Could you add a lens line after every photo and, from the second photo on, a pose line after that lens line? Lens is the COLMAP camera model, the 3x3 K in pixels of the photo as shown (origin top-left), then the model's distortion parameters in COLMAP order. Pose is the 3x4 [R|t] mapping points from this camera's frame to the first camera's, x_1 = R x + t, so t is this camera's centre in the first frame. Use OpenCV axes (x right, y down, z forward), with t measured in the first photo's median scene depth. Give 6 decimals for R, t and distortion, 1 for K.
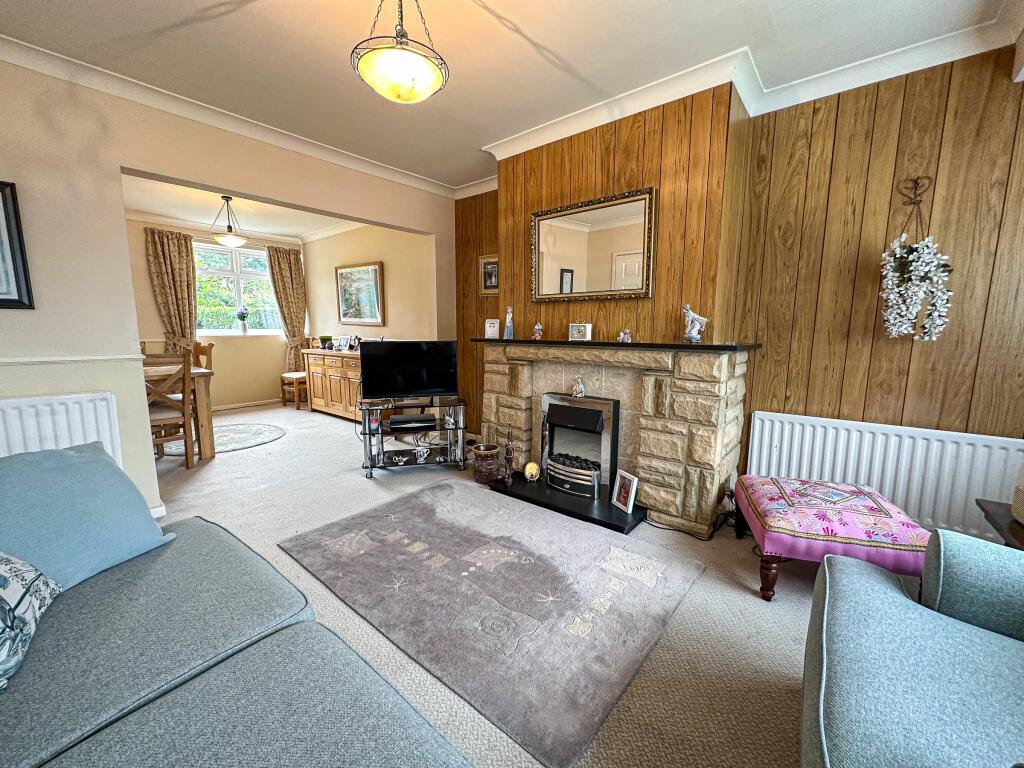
lens RADIAL K [[415.1, 0, 512.0], [0, 415.1, 384.0], [0, 0, 1]] dist [-0.002891, -0.000037]
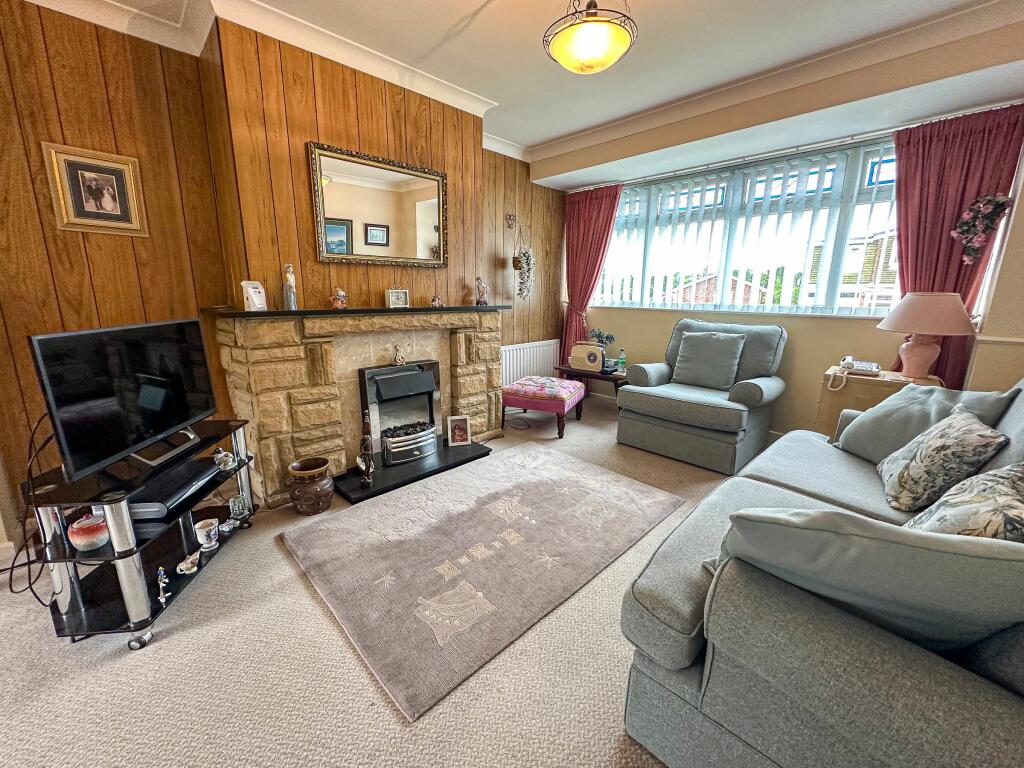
lens RADIAL K [[415.1, 0, 512.0], [0, 415.1, 384.0], [0, 0, 1]] dist [-0.002891, -0.000037]
pose [[0.090161, -0.214982, 0.972447, -0.814322], [0.131066, 0.970493, 0.202398, -0.093313], [-0.987265, 0.109207, 0.115677, 0.651349]]
